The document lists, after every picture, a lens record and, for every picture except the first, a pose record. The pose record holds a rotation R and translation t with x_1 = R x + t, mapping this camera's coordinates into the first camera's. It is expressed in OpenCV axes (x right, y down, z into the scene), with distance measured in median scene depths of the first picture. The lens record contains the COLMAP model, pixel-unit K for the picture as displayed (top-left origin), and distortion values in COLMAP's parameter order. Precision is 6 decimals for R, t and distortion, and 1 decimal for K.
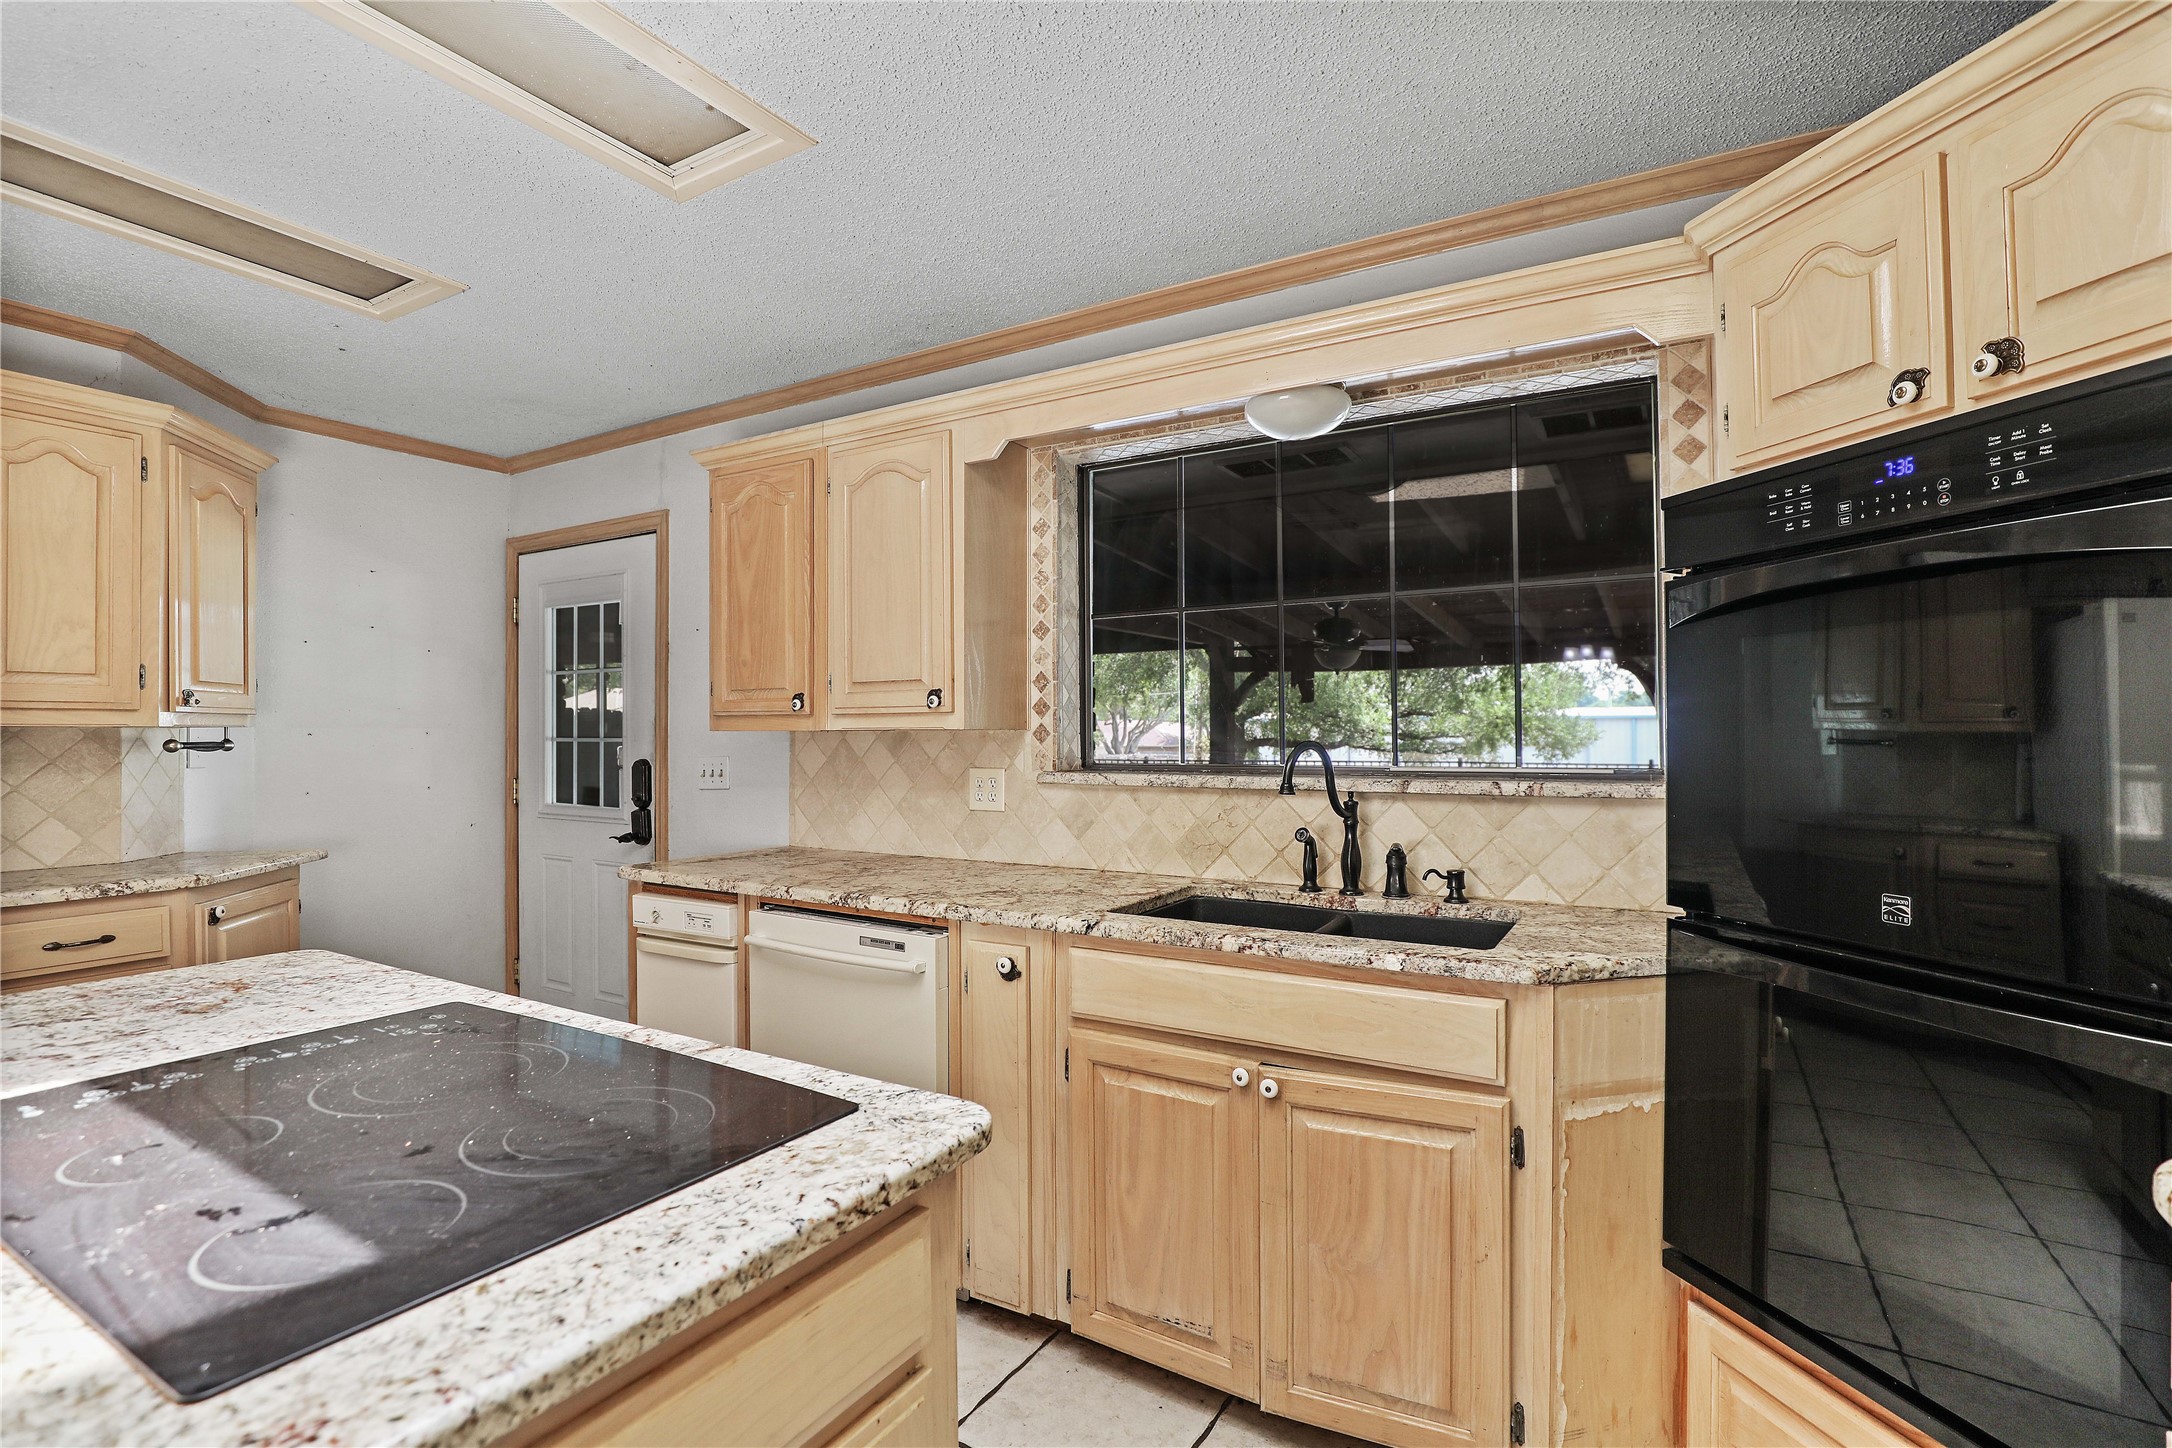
lens RADIAL K [[1001.8, 0, 1096.7], [0, 1001.8, 727.8], [0, 0, 1]] dist [-0.041620, 0.008261]
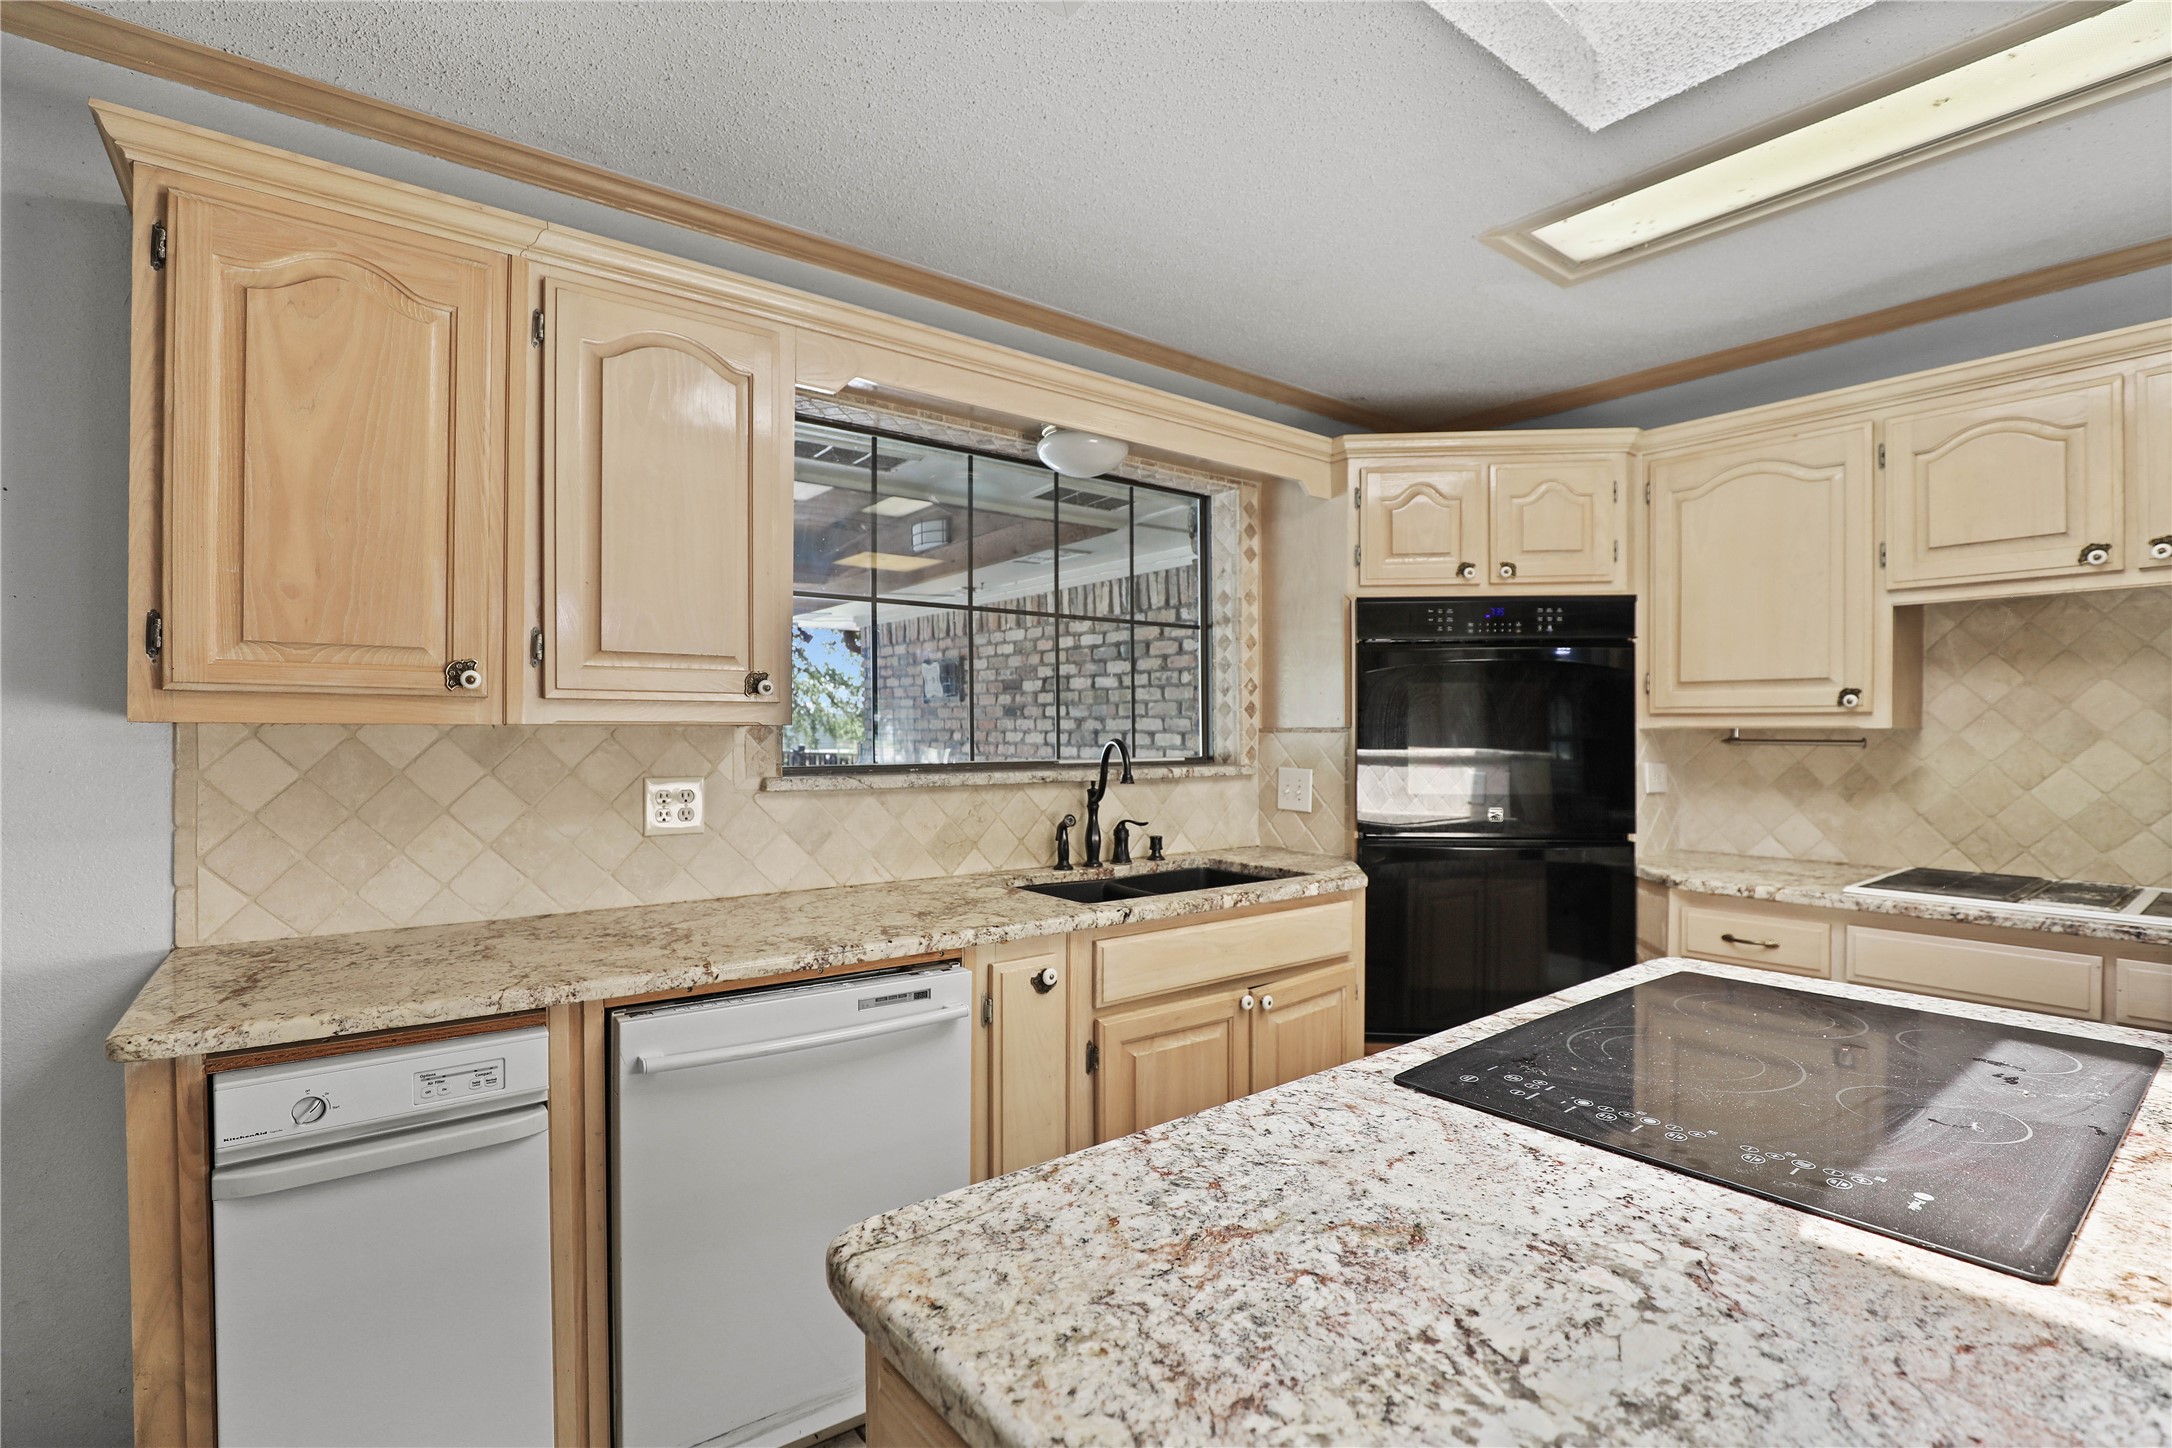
lens RADIAL K [[1015.1, 0, 1096.7], [0, 1015.1, 733.2], [0, 0, 1]] dist [-0.038134, 0.010354]
pose [[0.365006, 0.002245, 0.931003, -0.950992], [-0.008735, 0.999961, 0.001014, 0.005854], [-0.930964, -0.008503, 0.365011, 0.599172]]
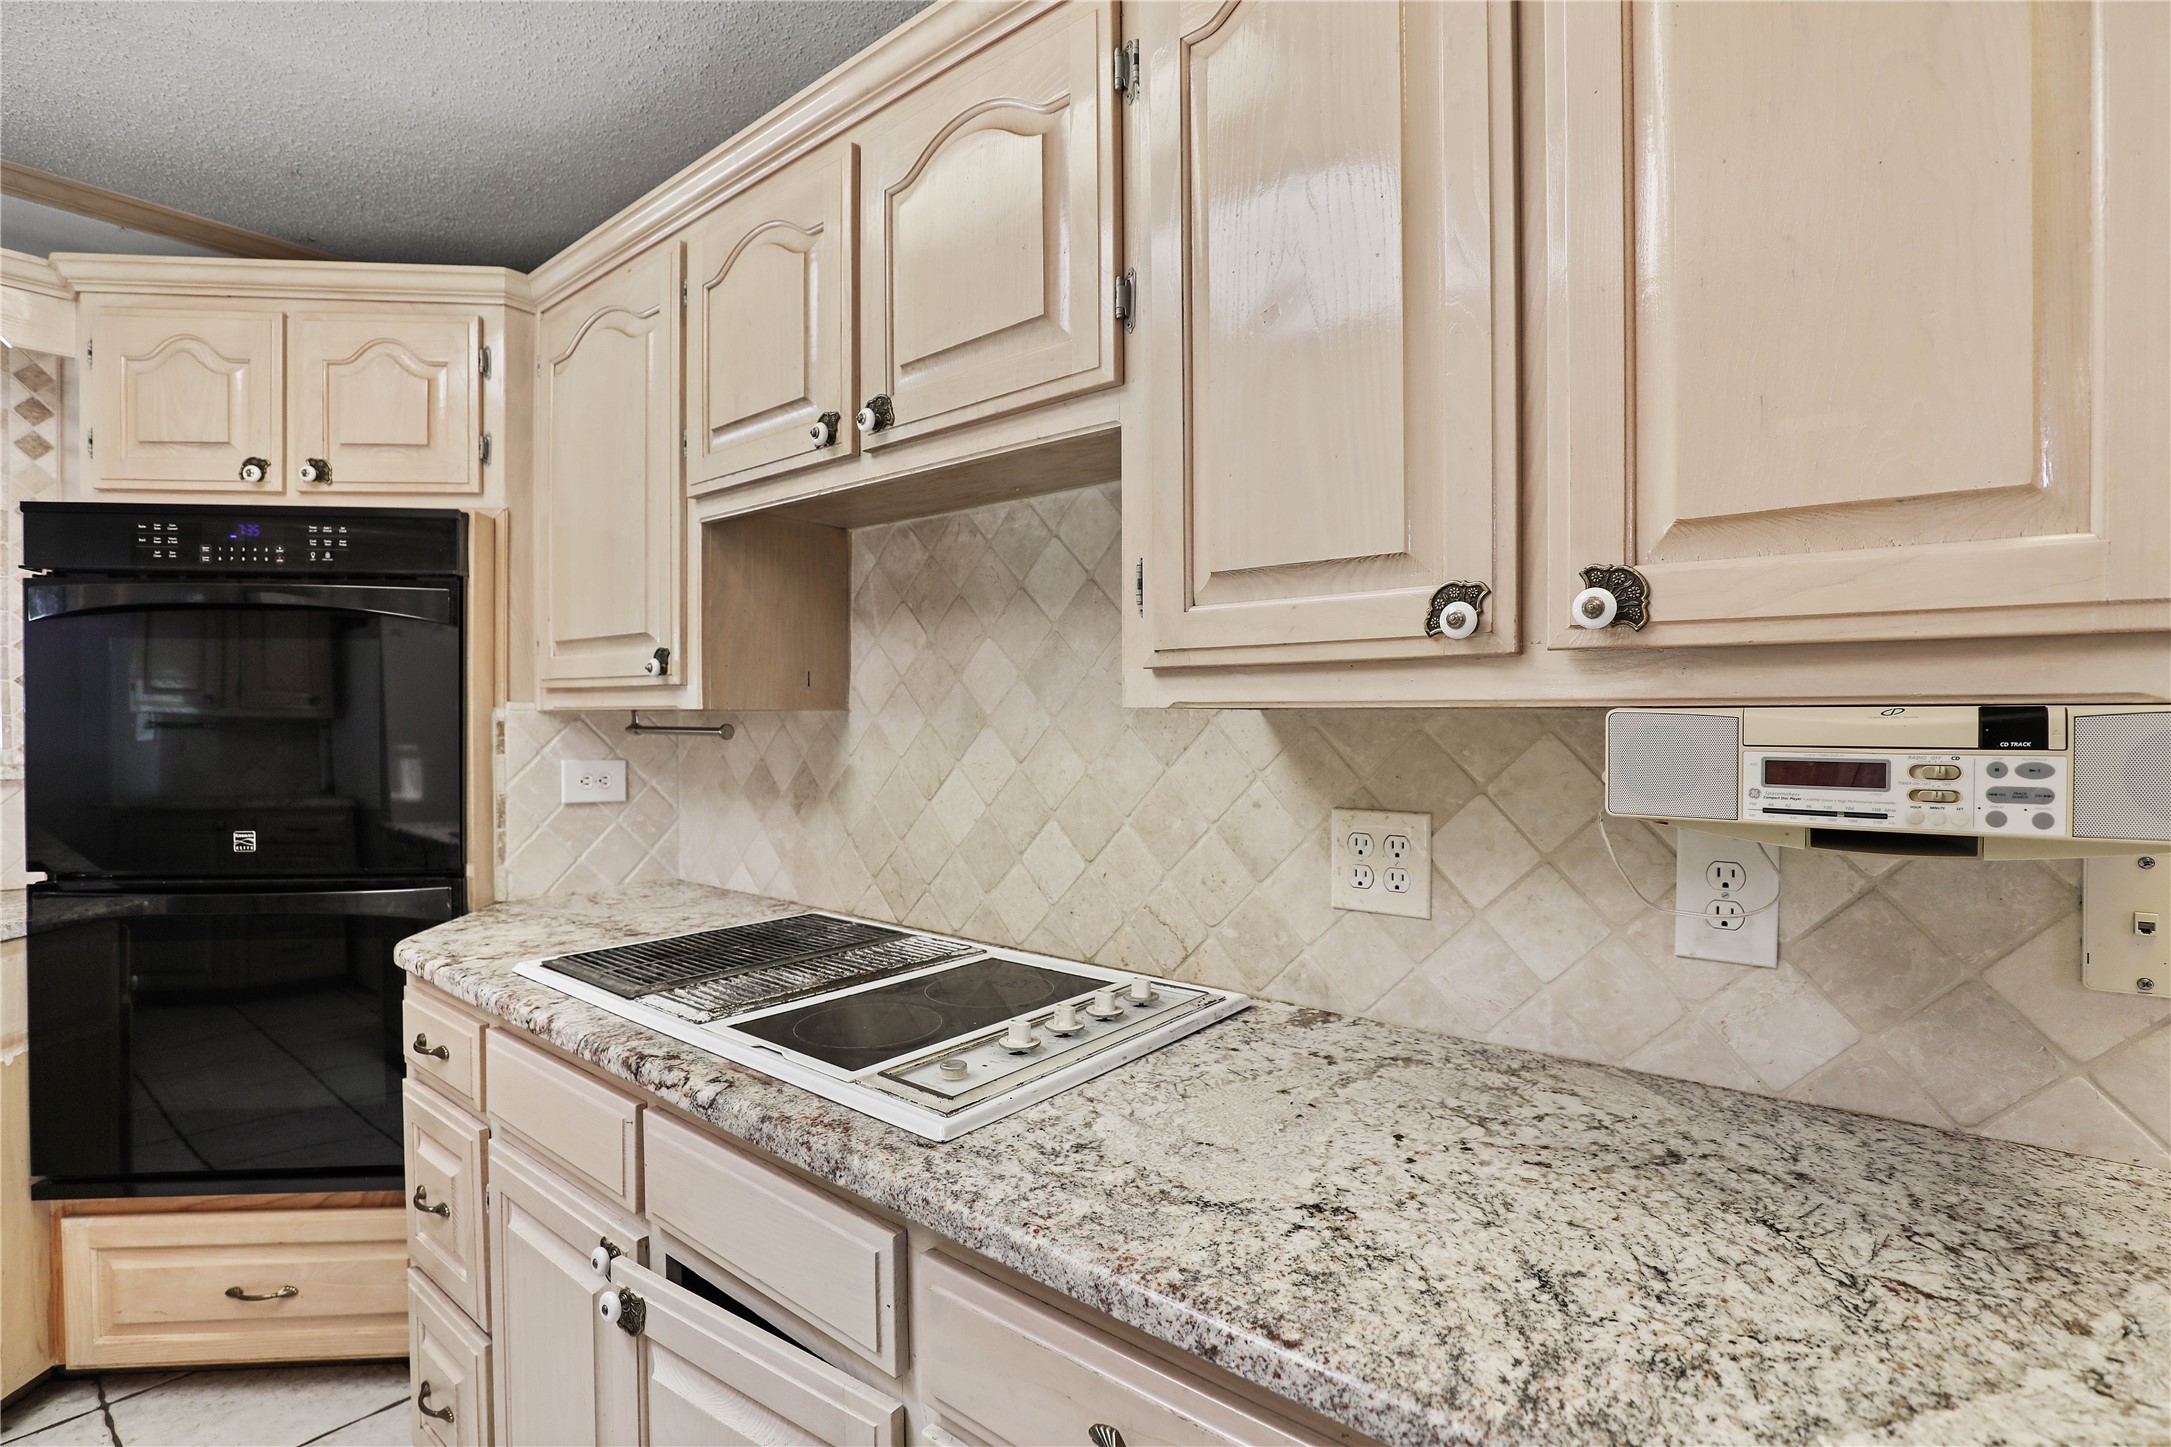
lens RADIAL K [[1014.6, 0, 1096.2], [0, 1014.6, 732.7], [0, 0, 1]] dist [-0.038134, 0.010354]
pose [[0.148479, -0.009470, 0.988870, -0.250290], [-0.010828, 0.999879, 0.011201, -0.001062], [-0.988856, -0.012371, 0.148358, -0.258940]]
